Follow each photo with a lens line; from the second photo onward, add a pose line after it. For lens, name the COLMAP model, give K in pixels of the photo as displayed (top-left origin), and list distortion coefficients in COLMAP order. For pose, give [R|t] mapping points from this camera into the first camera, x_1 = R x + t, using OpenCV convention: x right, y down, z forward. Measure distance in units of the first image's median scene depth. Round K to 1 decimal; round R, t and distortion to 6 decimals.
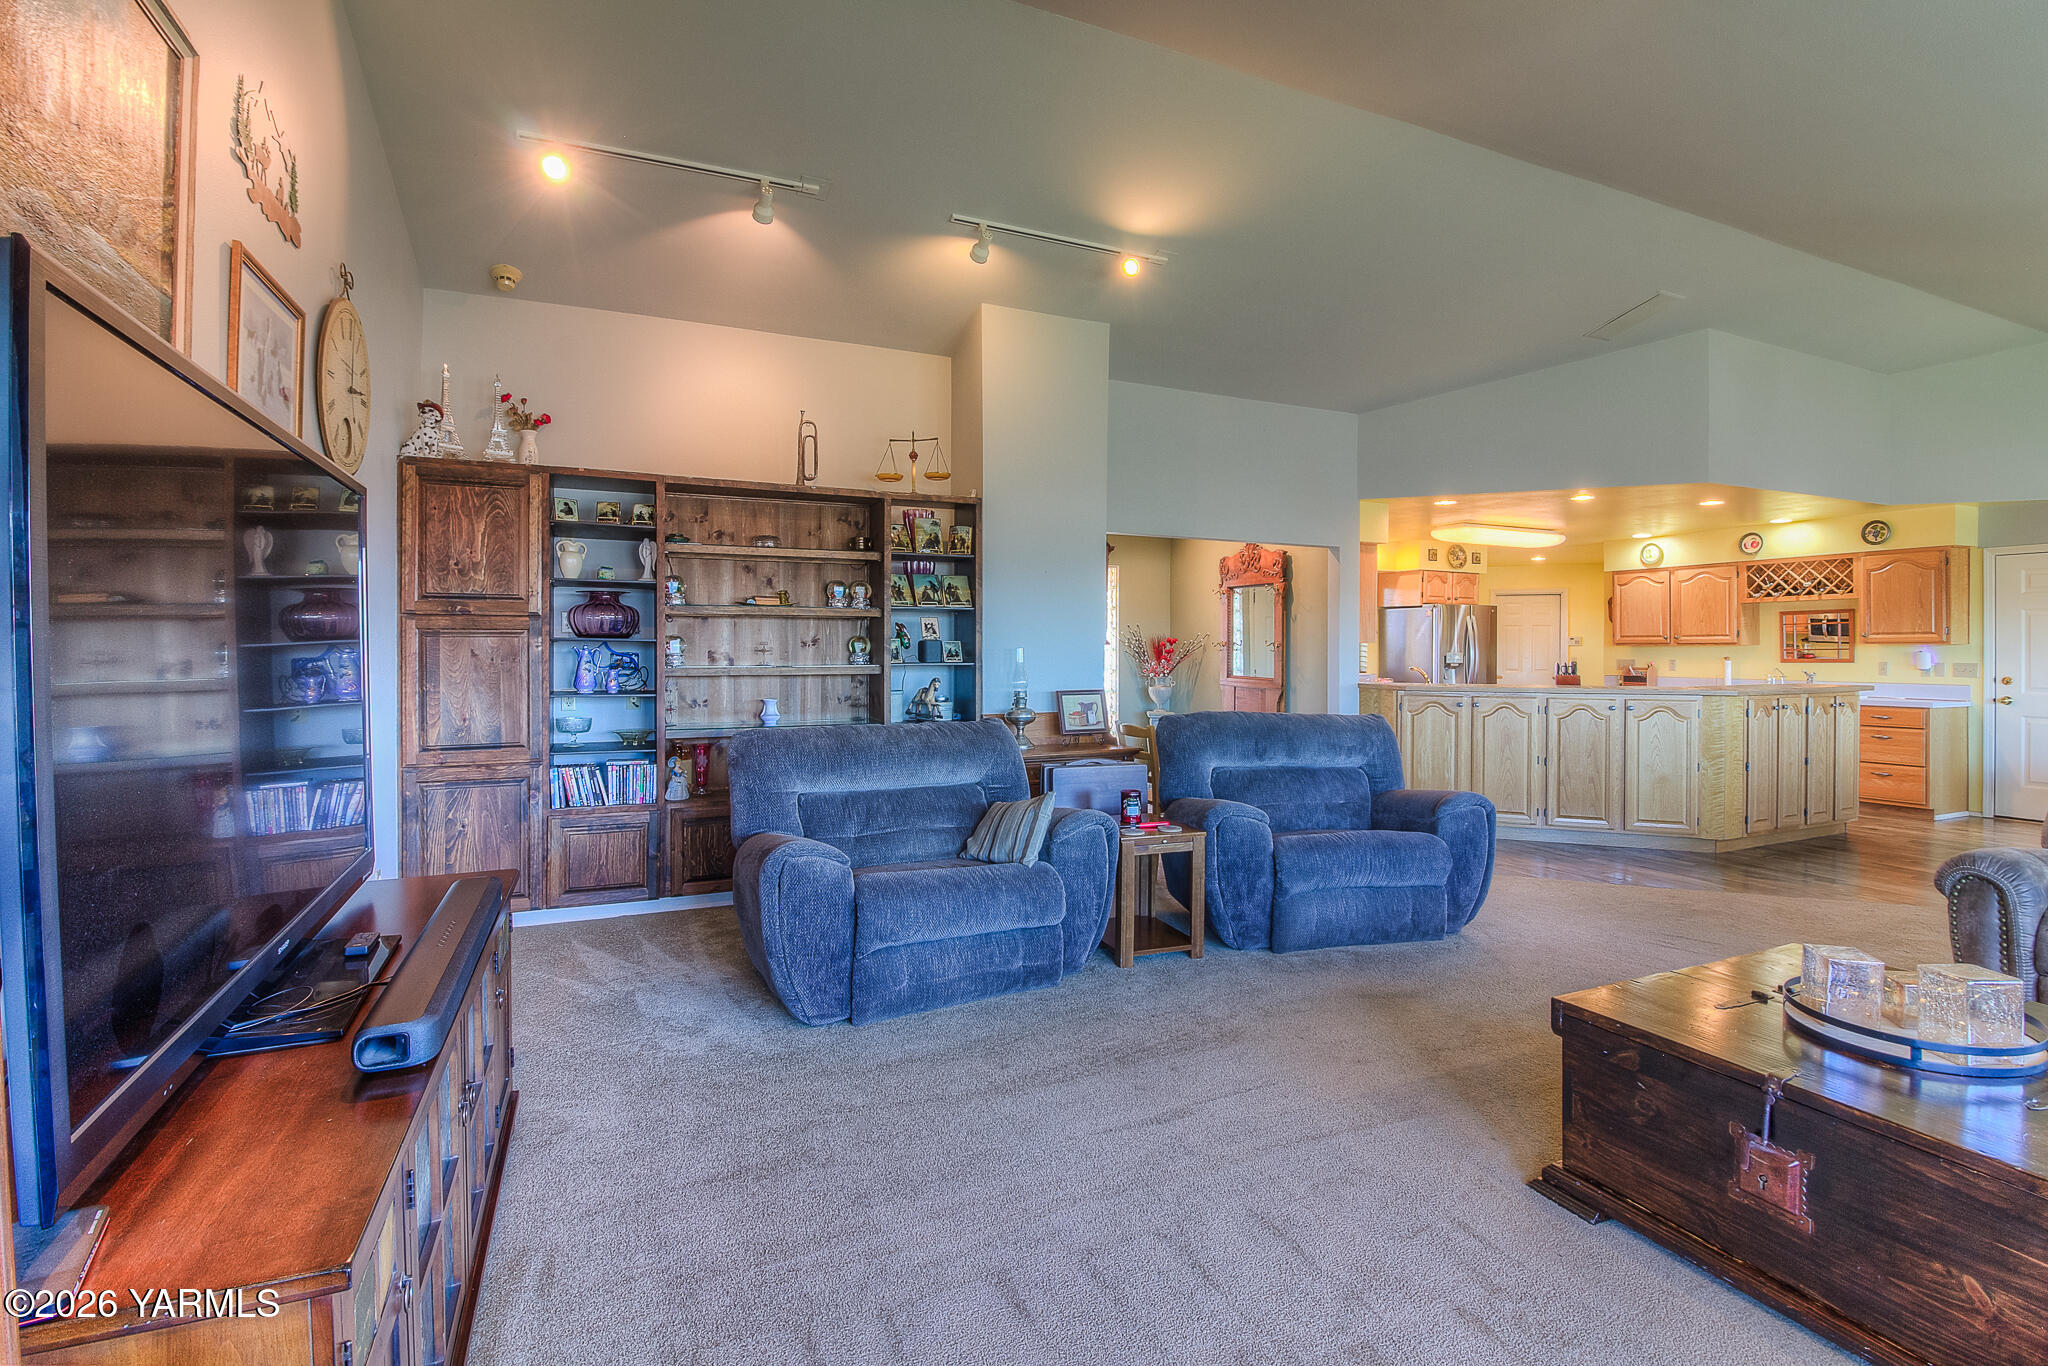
lens RADIAL K [[952.5, 0, 1031.8], [0, 952.5, 652.7], [0, 0, 1]] dist [0.002634, -0.013394]
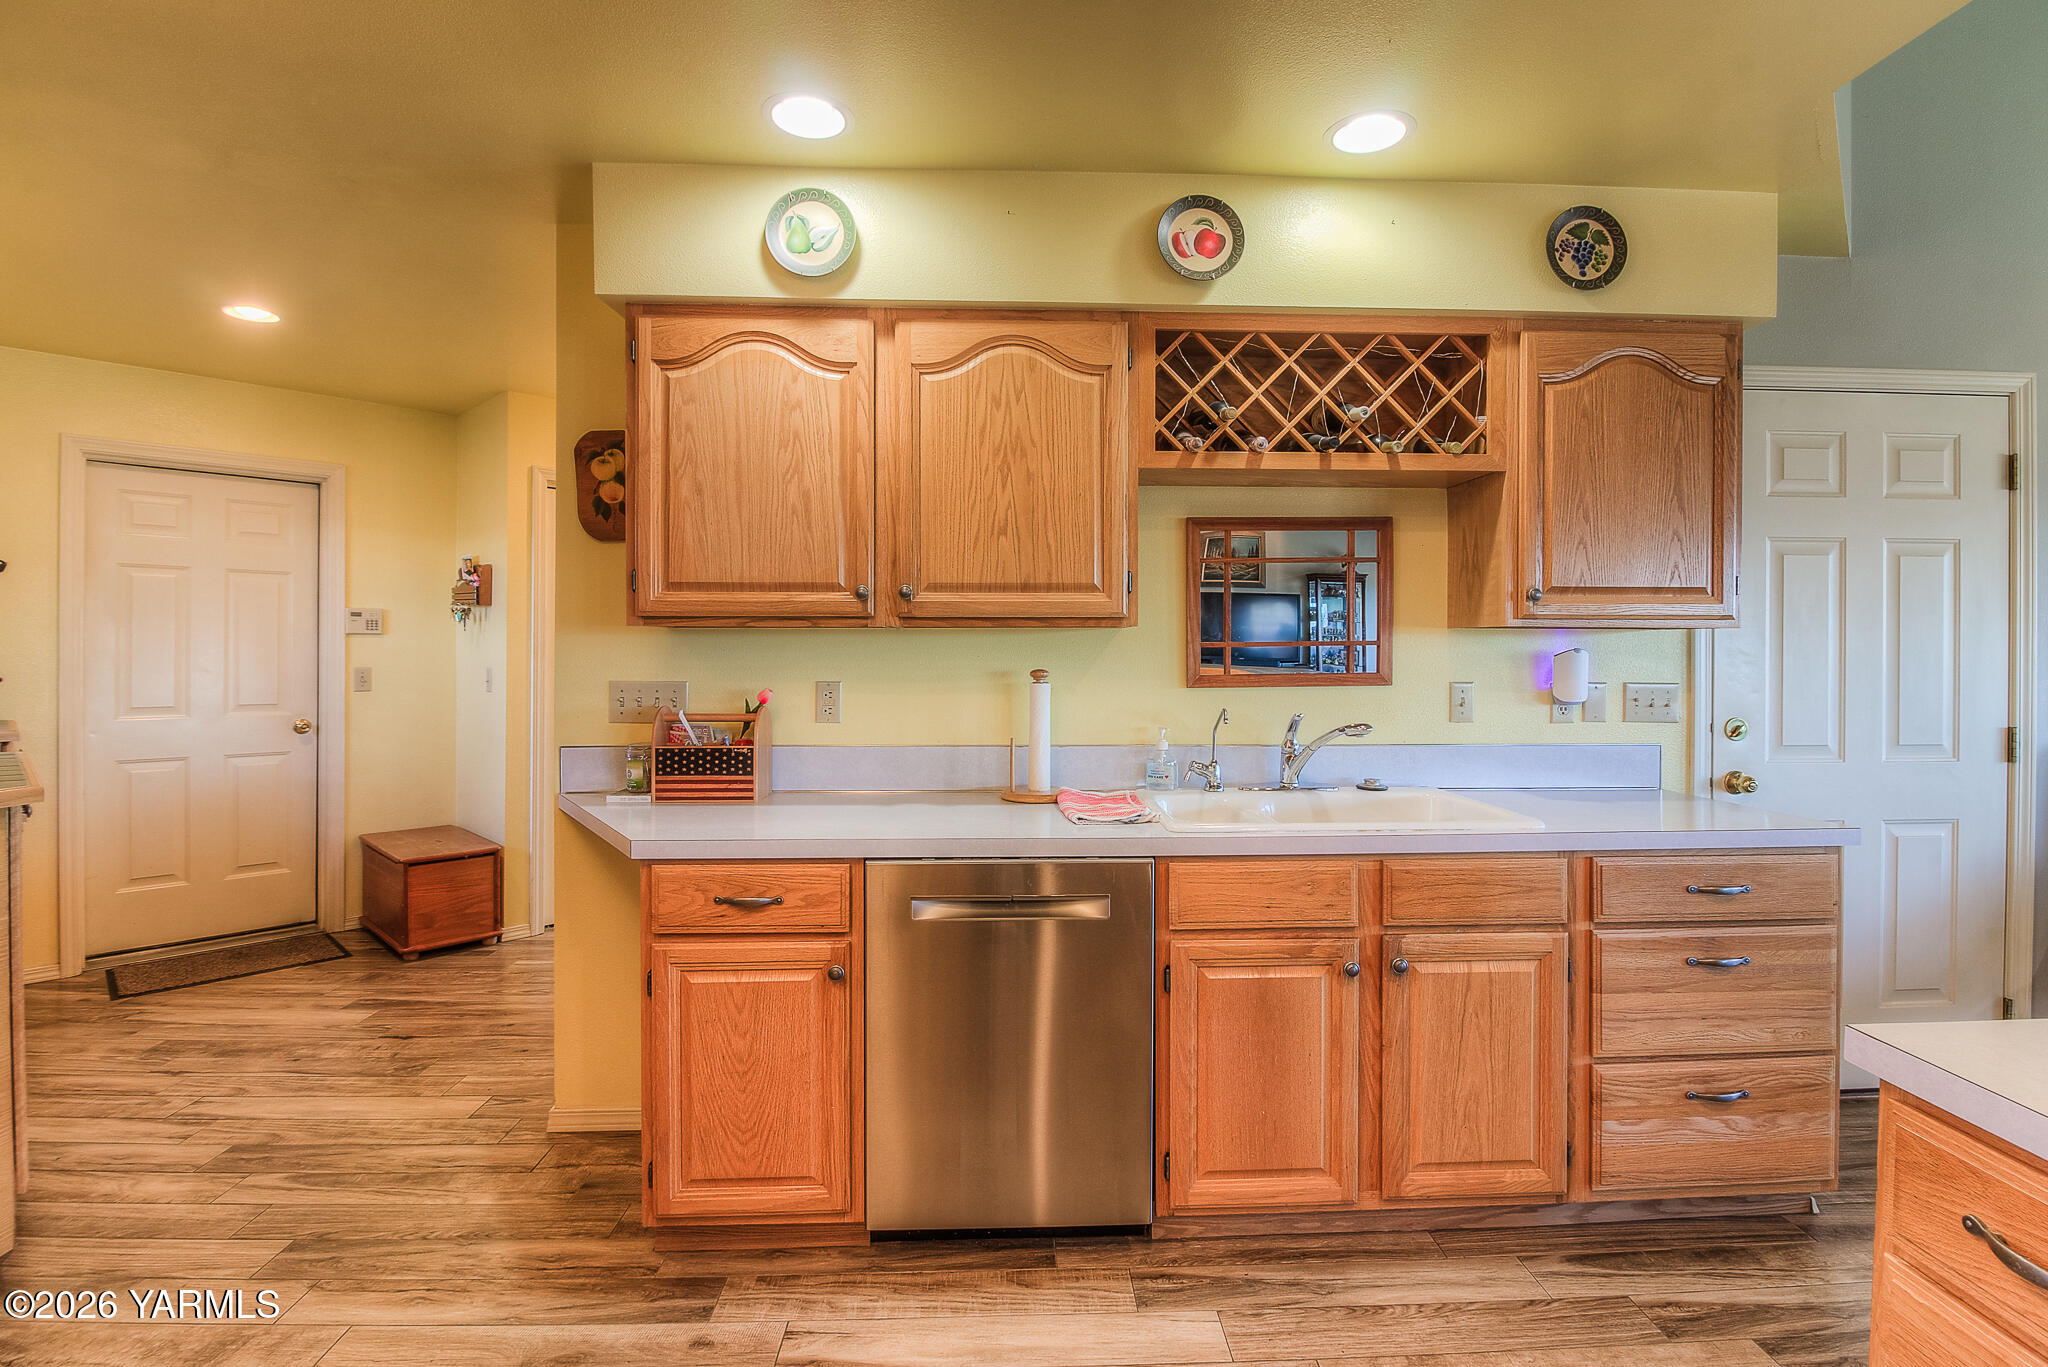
lens RADIAL K [[952.5, 0, 1031.8], [0, 952.5, 653.2], [0, 0, 1]] dist [0.002634, -0.013394]
pose [[0.372544, -0.002524, 0.928011, 0.779404], [0.001723, 0.999996, 0.002028, -0.001805], [-0.928013, 0.000844, 0.372547, 1.481771]]
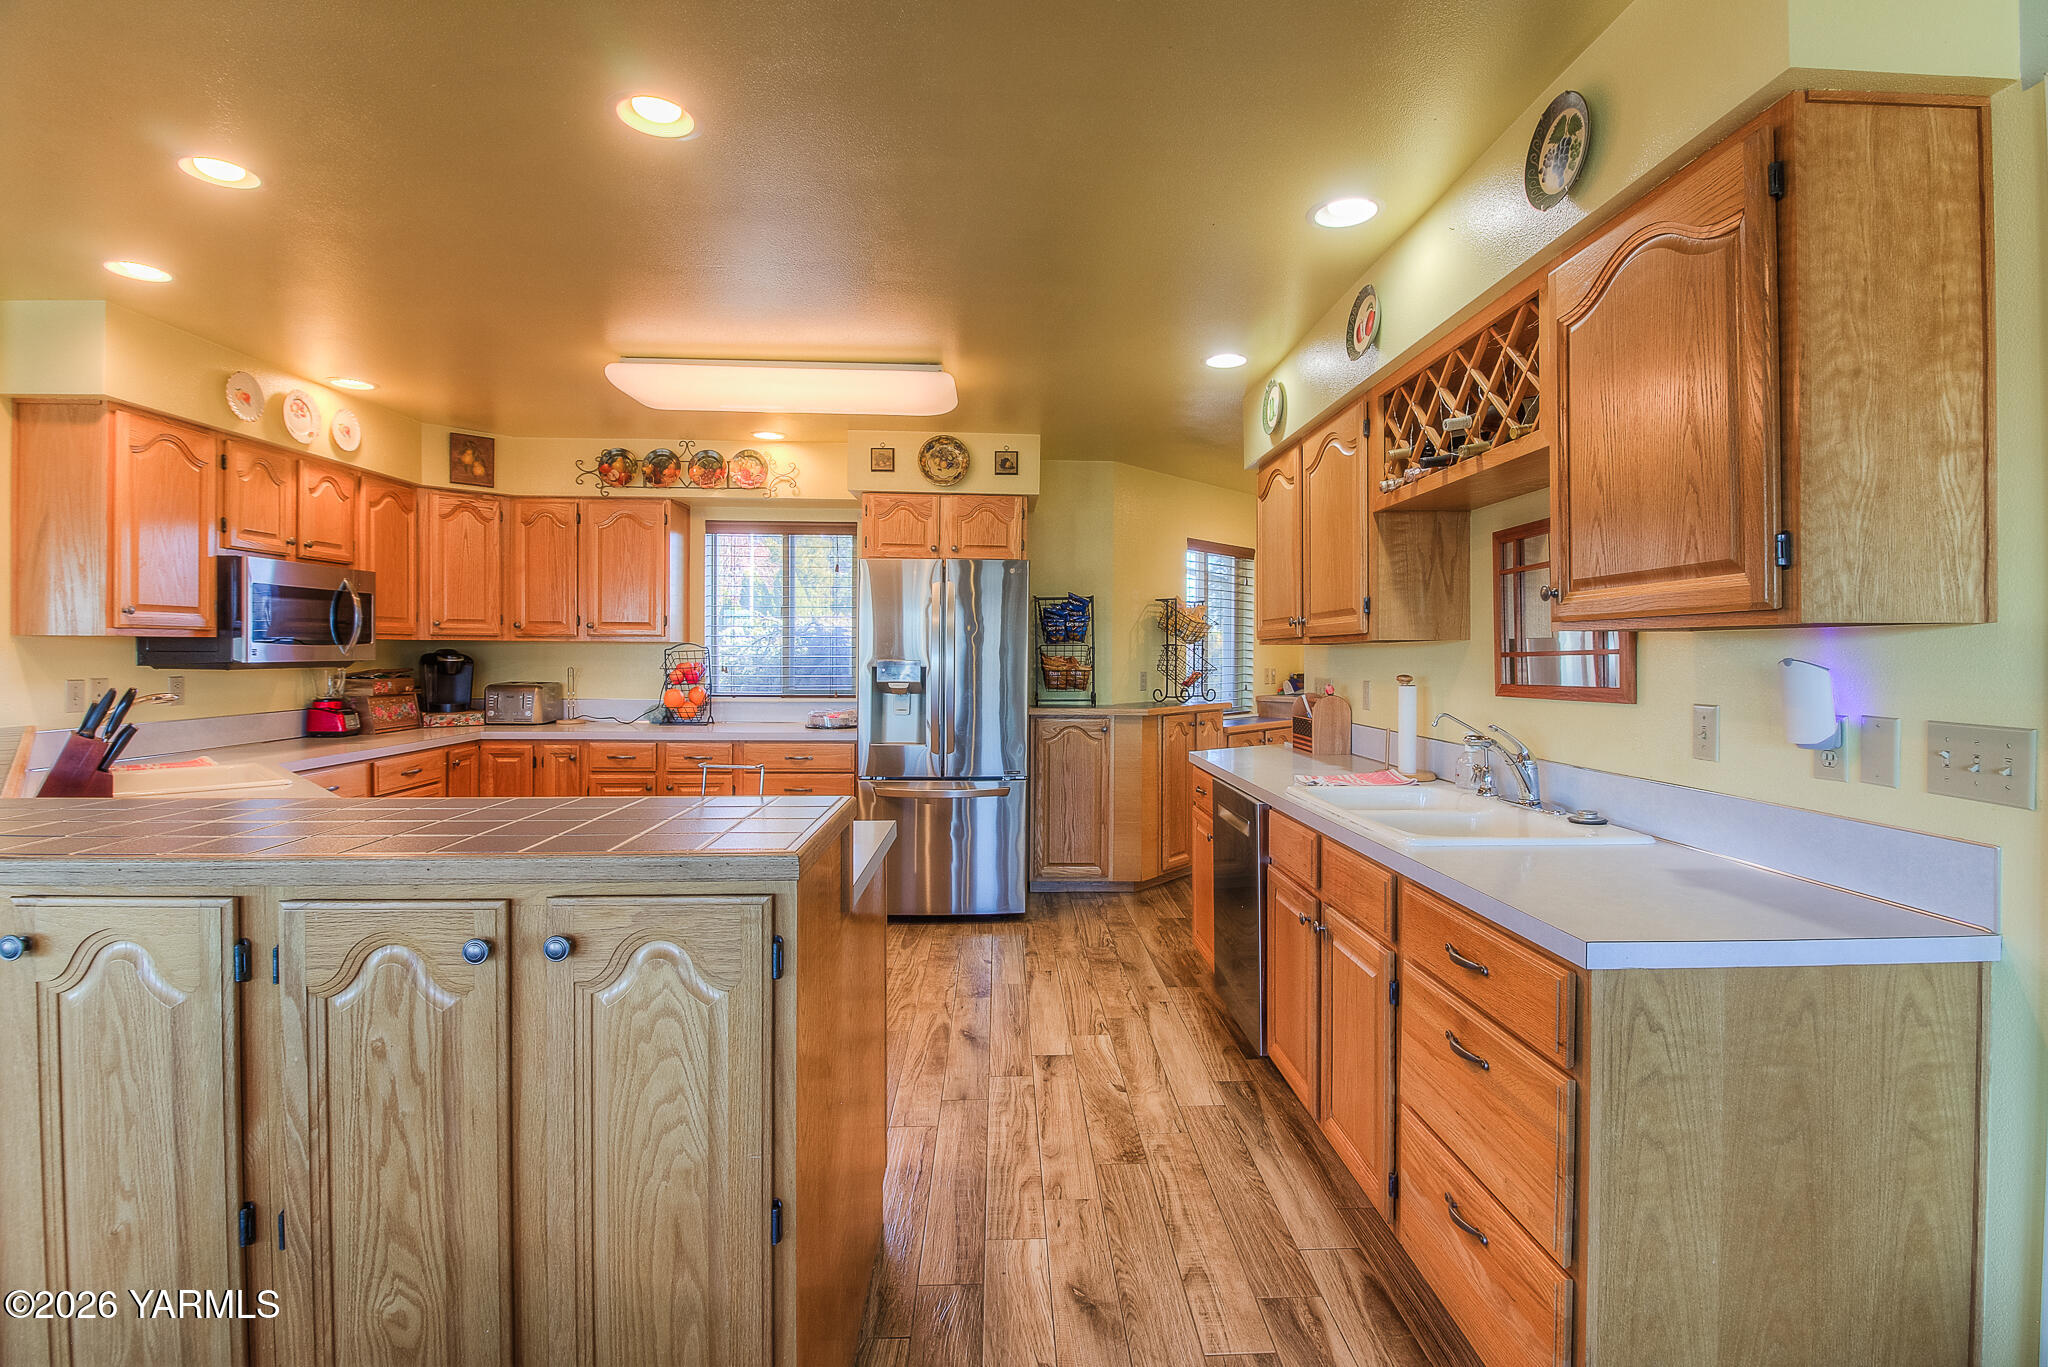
lens RADIAL K [[952.5, 0, 1031.8], [0, 952.5, 653.2], [0, 0, 1]] dist [0.002634, -0.013394]
pose [[0.926979, 0.000290, -0.375112, 1.217218], [-0.002089, 0.999988, -0.004391, -0.002730], [0.375106, 0.004854, 0.926969, 1.036367]]
